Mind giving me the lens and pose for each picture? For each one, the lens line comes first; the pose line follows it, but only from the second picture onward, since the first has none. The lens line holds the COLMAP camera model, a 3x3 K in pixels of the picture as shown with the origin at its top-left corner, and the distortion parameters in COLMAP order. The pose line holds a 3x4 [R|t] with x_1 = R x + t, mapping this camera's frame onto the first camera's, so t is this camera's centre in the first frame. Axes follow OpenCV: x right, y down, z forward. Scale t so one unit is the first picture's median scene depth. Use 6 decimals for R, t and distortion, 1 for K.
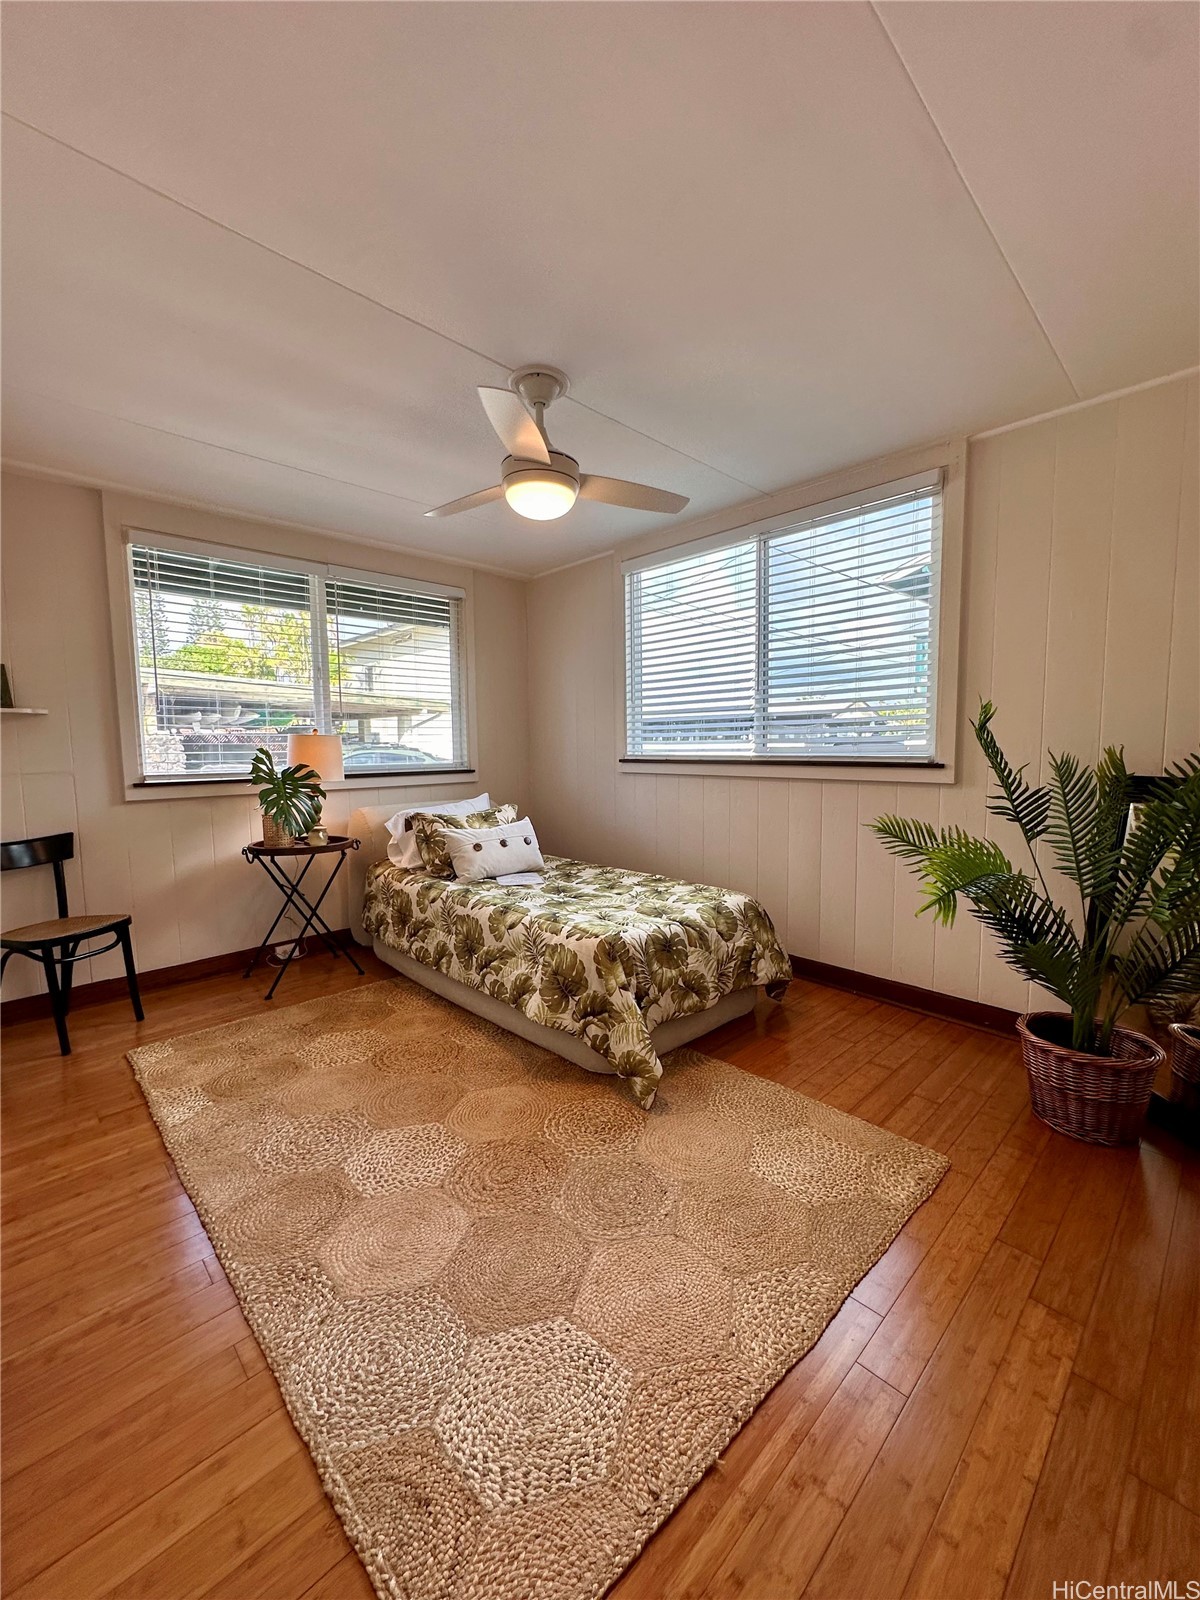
lens RADIAL K [[639.4, 0, 600.0], [0, 639.4, 800.0], [0, 0, 1]] dist [-0.000079, -0.000026]
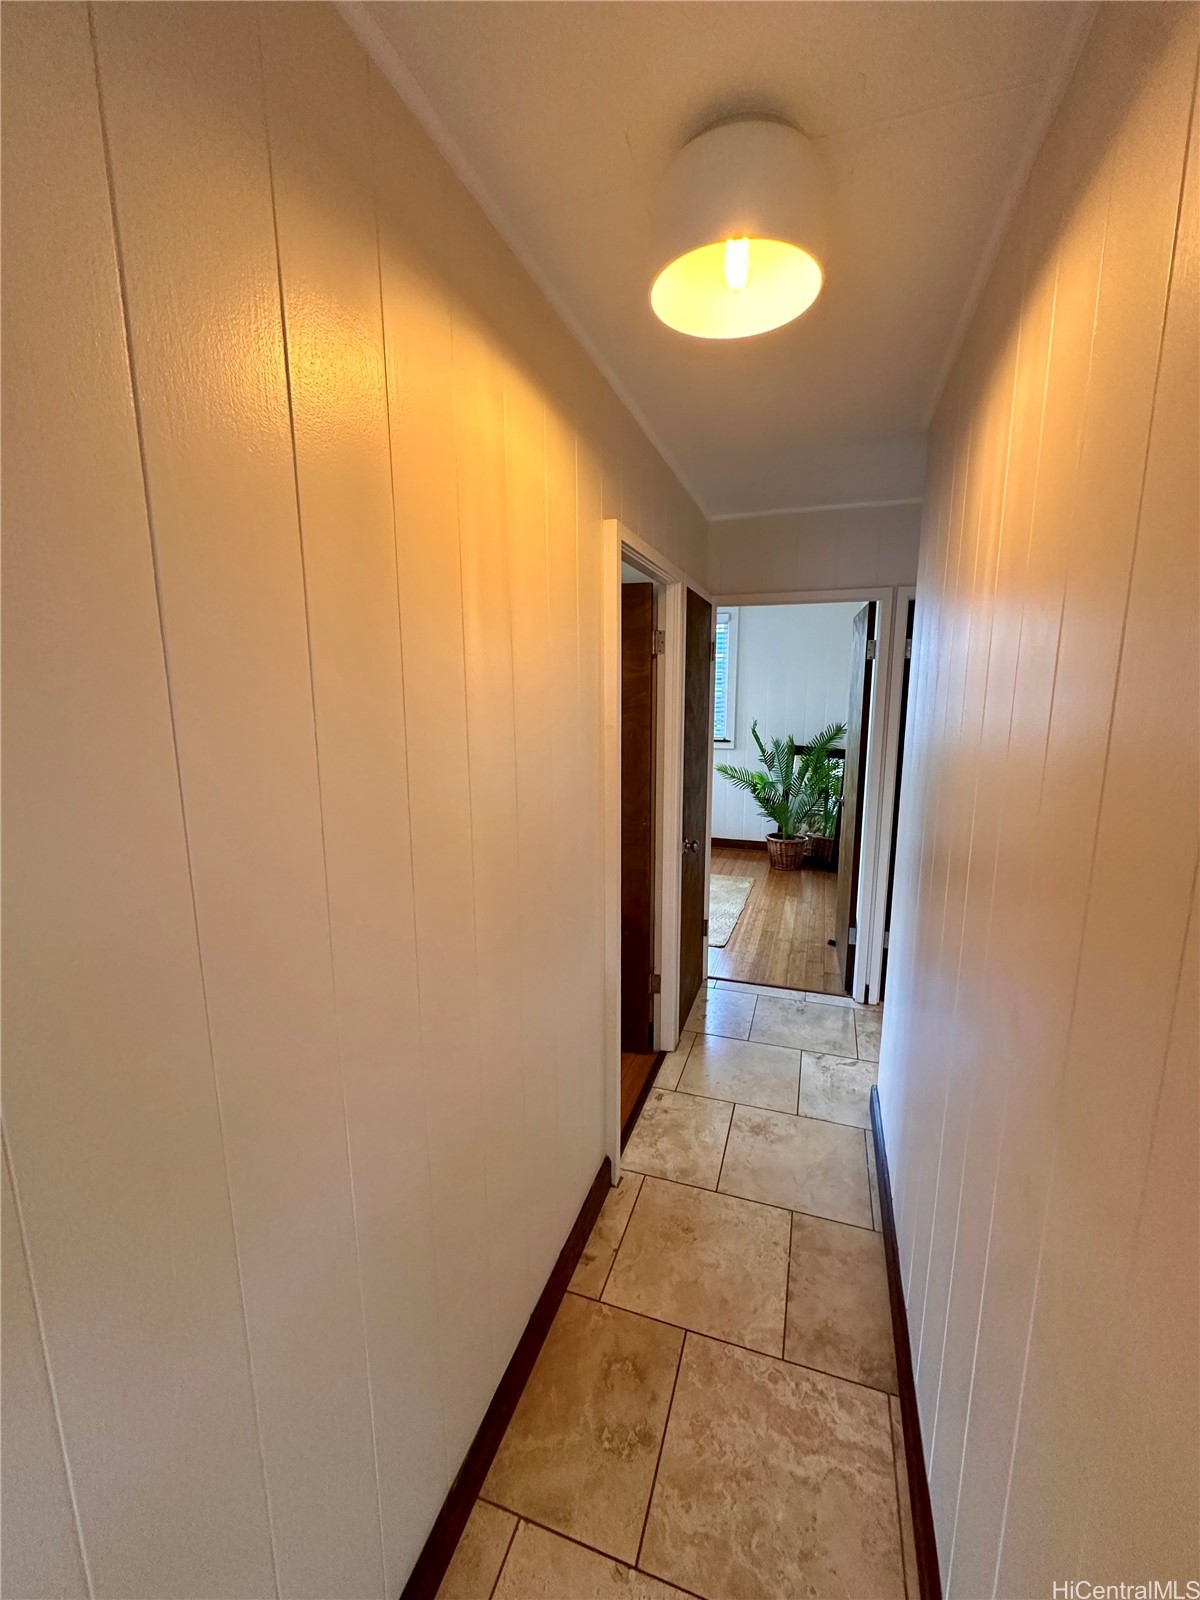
lens RADIAL K [[639.4, 0, 600.0], [0, 639.4, 800.0], [0, 0, 1]] dist [-0.000079, -0.000026]
pose [[0.891090, -0.071089, 0.448224, -1.210173], [0.034327, 0.995384, 0.089625, -0.082802], [-0.452526, -0.064478, 0.889417, -1.122538]]
